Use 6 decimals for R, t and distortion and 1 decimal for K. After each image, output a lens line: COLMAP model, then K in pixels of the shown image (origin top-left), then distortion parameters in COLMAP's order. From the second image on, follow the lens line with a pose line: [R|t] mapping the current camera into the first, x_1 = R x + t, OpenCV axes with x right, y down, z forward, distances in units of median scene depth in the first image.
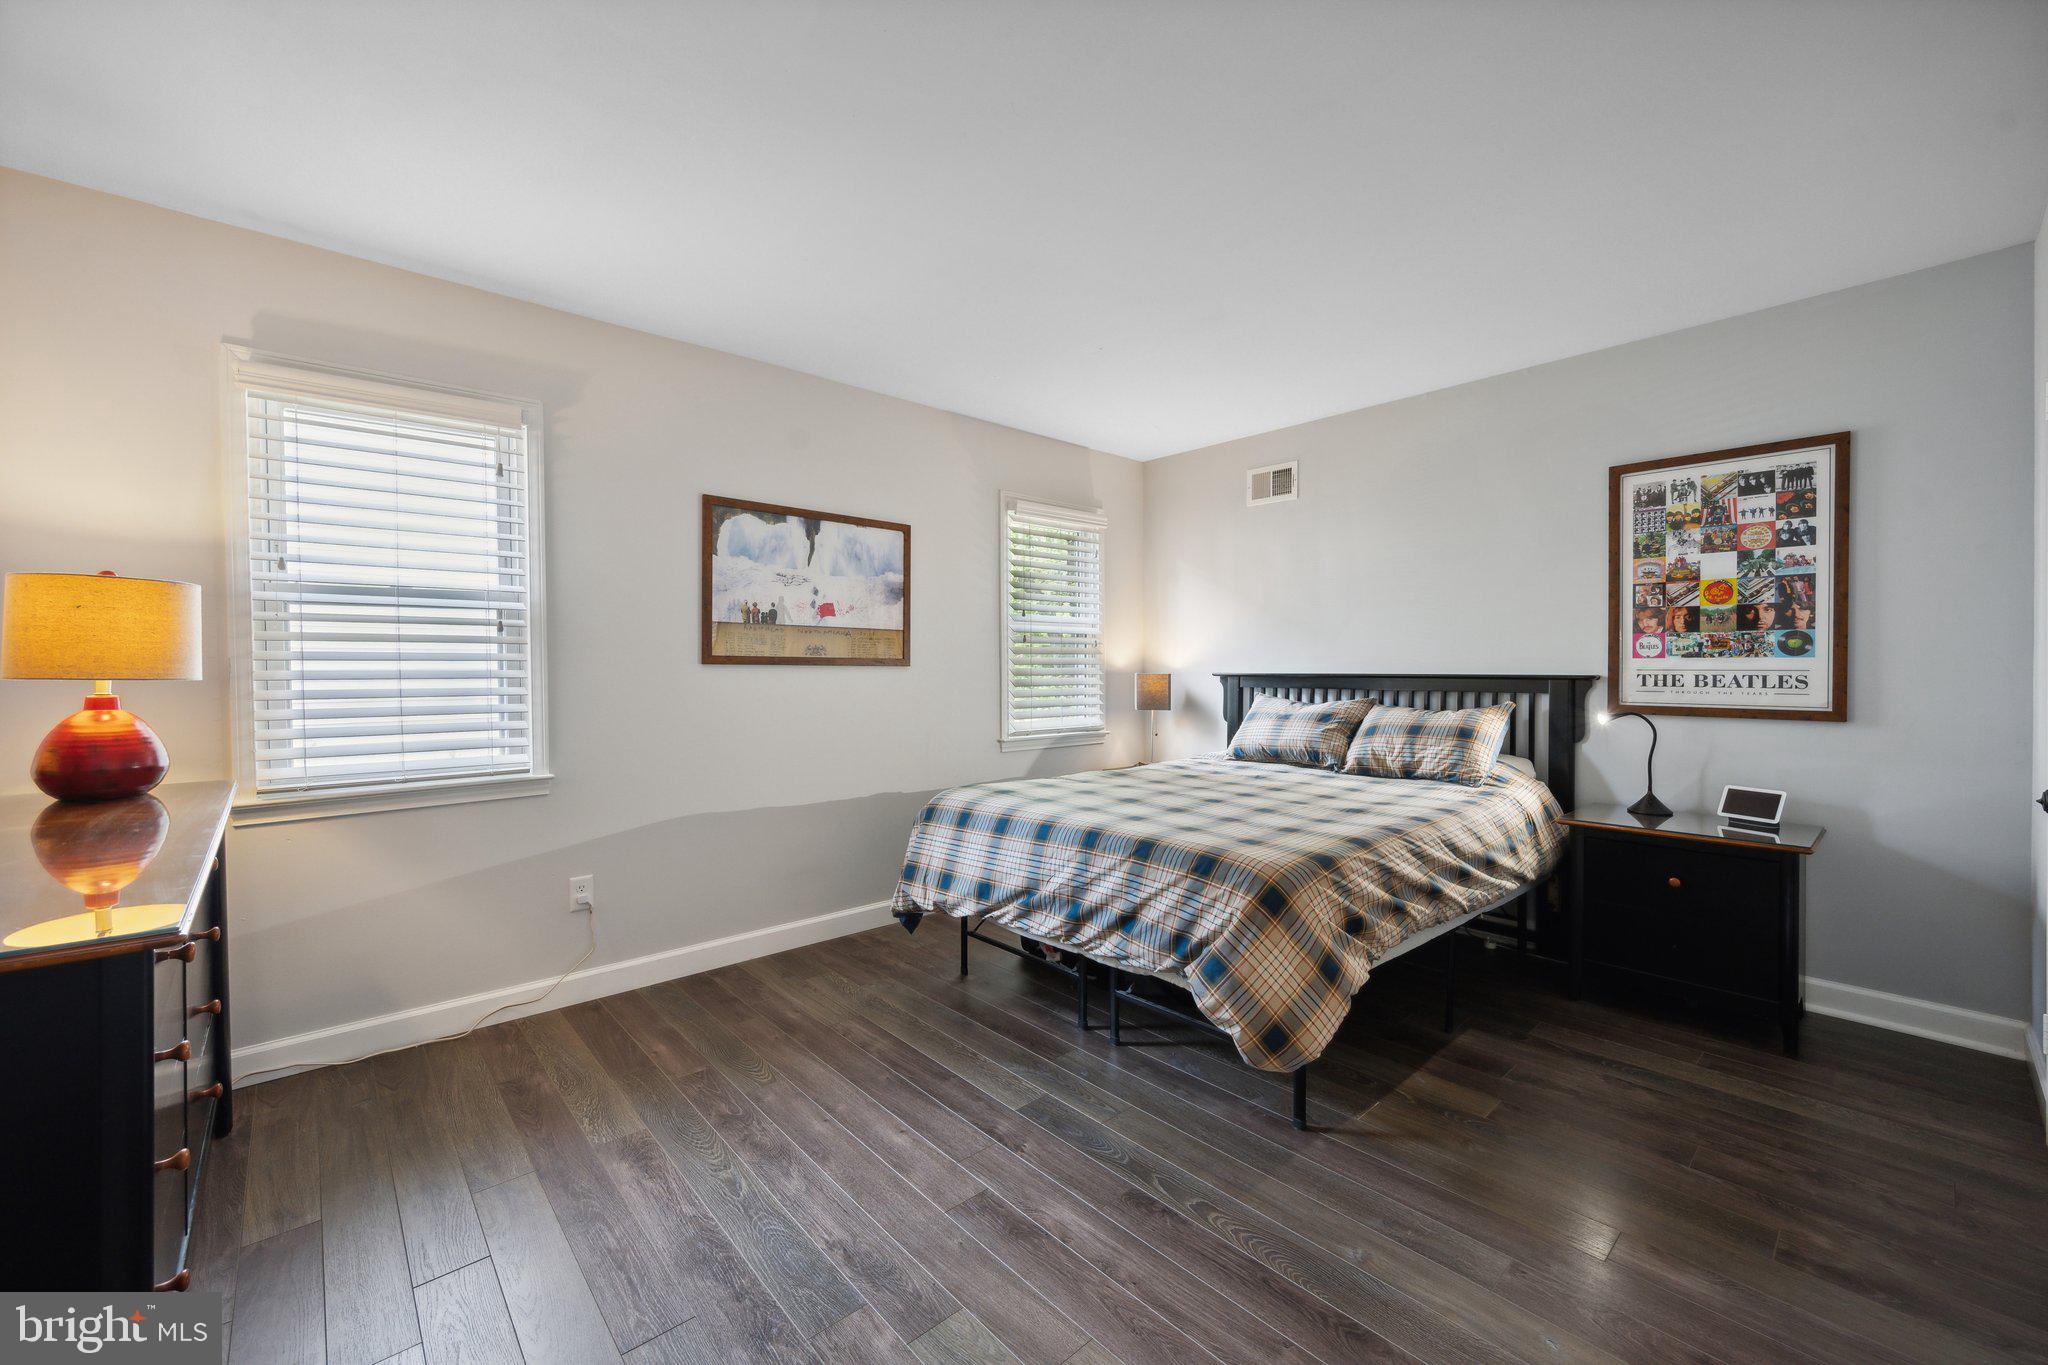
lens RADIAL K [[808.7, 0, 1024.0], [0, 808.7, 682.5], [0, 0, 1]] dist [-0.001467, -0.000173]
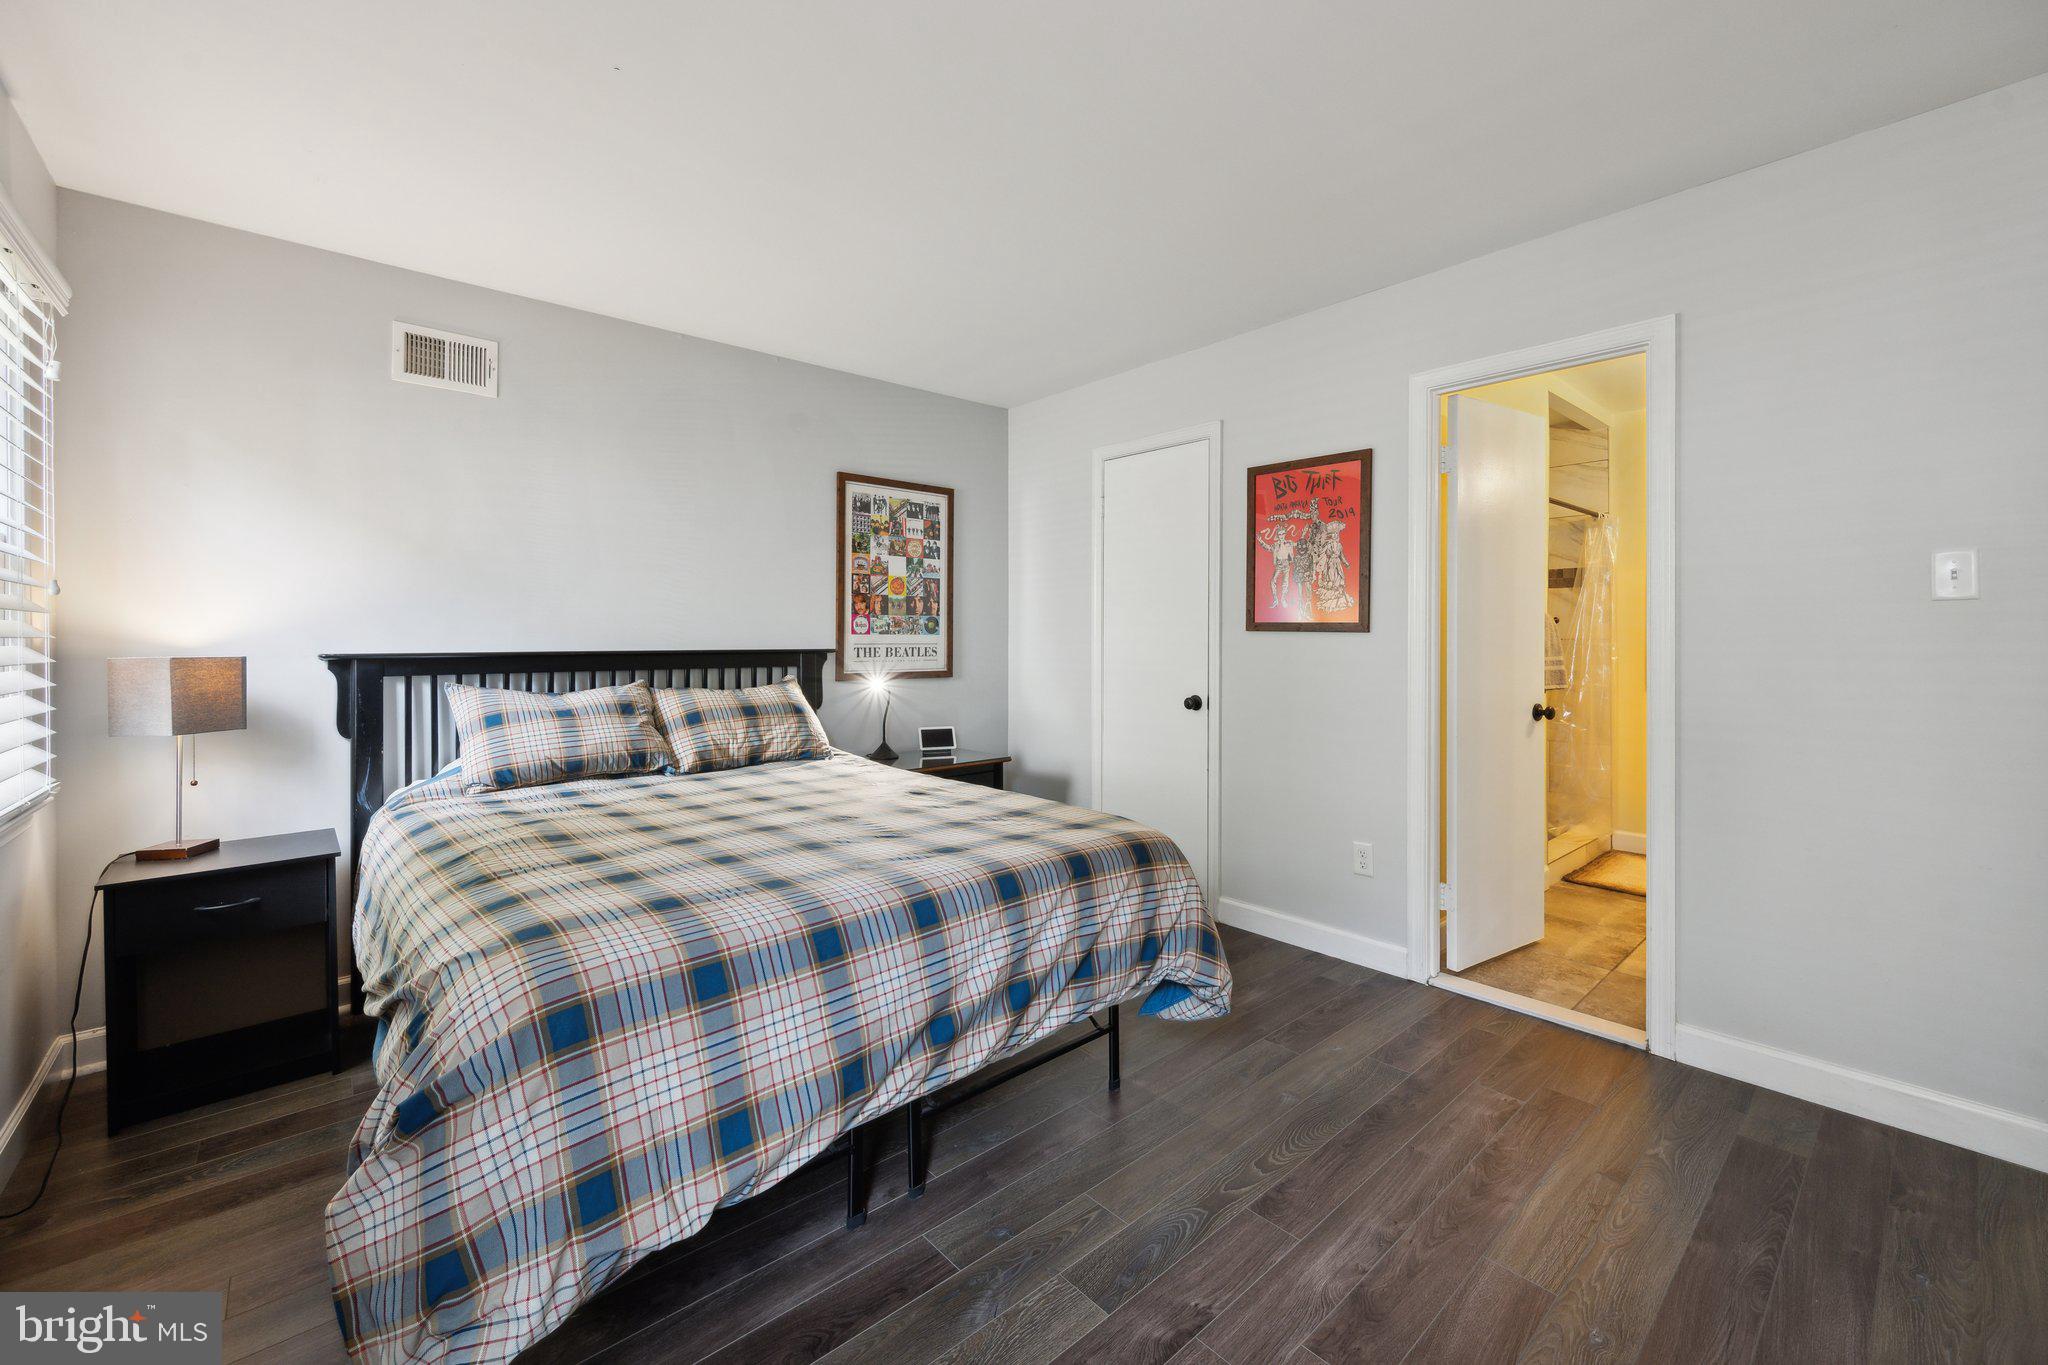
lens RADIAL K [[820.6, 0, 1023.8], [0, 820.6, 643.9], [0, 0, 1]] dist [-0.001246, -0.000087]
pose [[0.010662, -0.002910, 0.999939, -0.500417], [0.022393, 0.999746, 0.002670, -0.014301], [-0.999692, 0.022363, 0.010725, 0.776541]]
